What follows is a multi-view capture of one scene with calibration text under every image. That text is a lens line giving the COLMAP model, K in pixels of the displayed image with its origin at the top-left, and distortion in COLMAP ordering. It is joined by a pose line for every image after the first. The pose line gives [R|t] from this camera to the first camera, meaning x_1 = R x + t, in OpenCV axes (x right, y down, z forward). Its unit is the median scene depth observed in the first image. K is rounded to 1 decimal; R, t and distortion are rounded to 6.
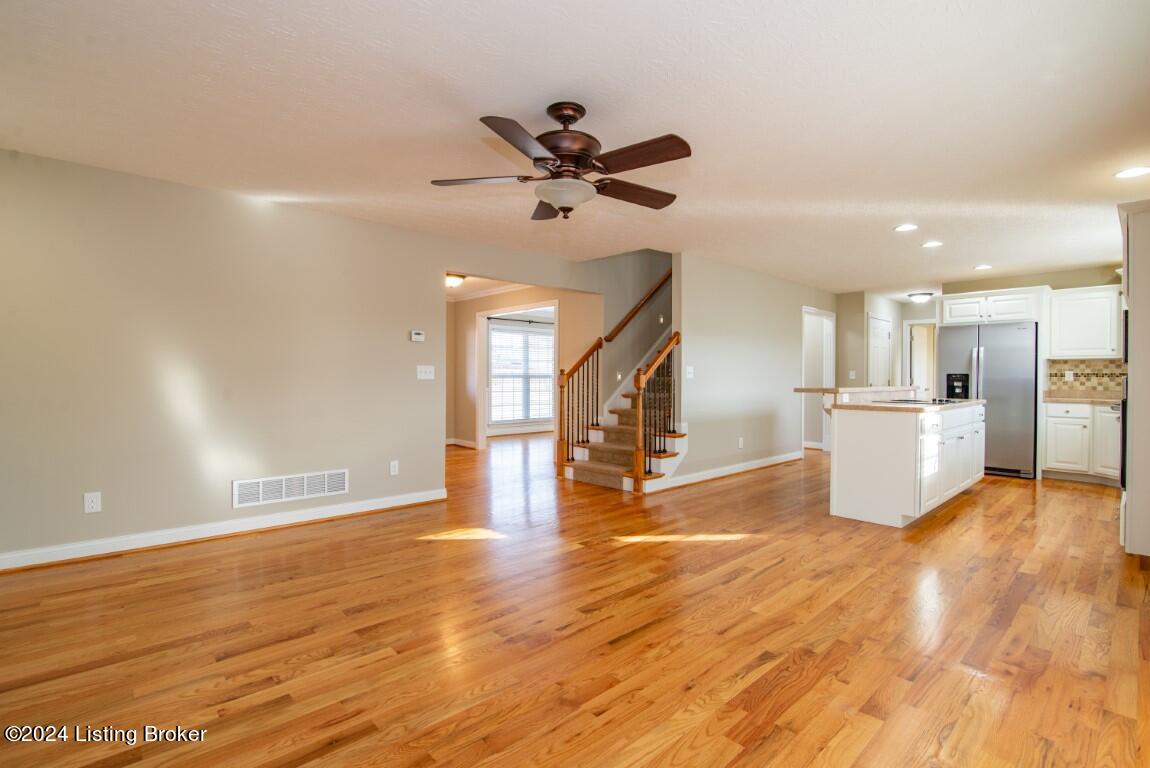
lens RADIAL K [[529.2, 0, 570.3], [0, 529.2, 382.6], [0, 0, 1]] dist [-0.016109, -0.000484]
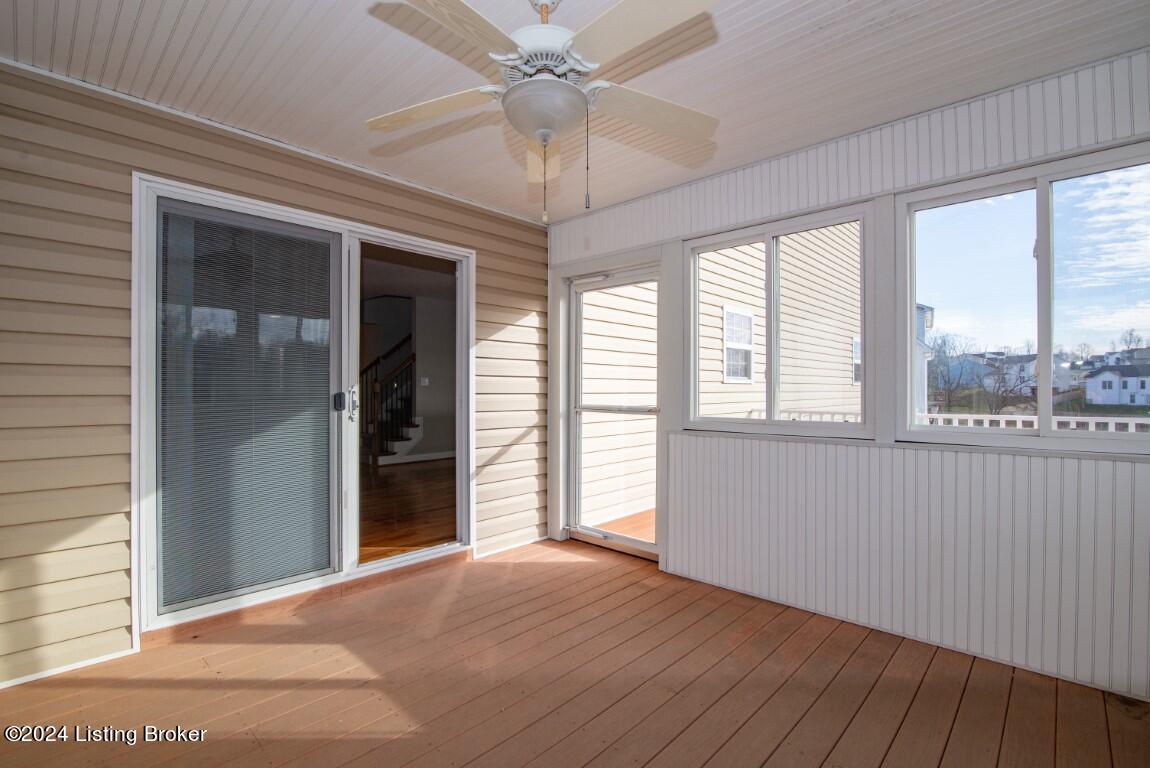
lens RADIAL K [[529.2, 0, 576.8], [0, 529.2, 386.5], [0, 0, 1]] dist [-0.016109, -0.000484]
pose [[0.996646, -0.007666, 0.081476, 0.756990], [0.008004, 0.999961, -0.003826, 0.002409], [-0.081443, 0.004465, 0.996668, -0.663112]]
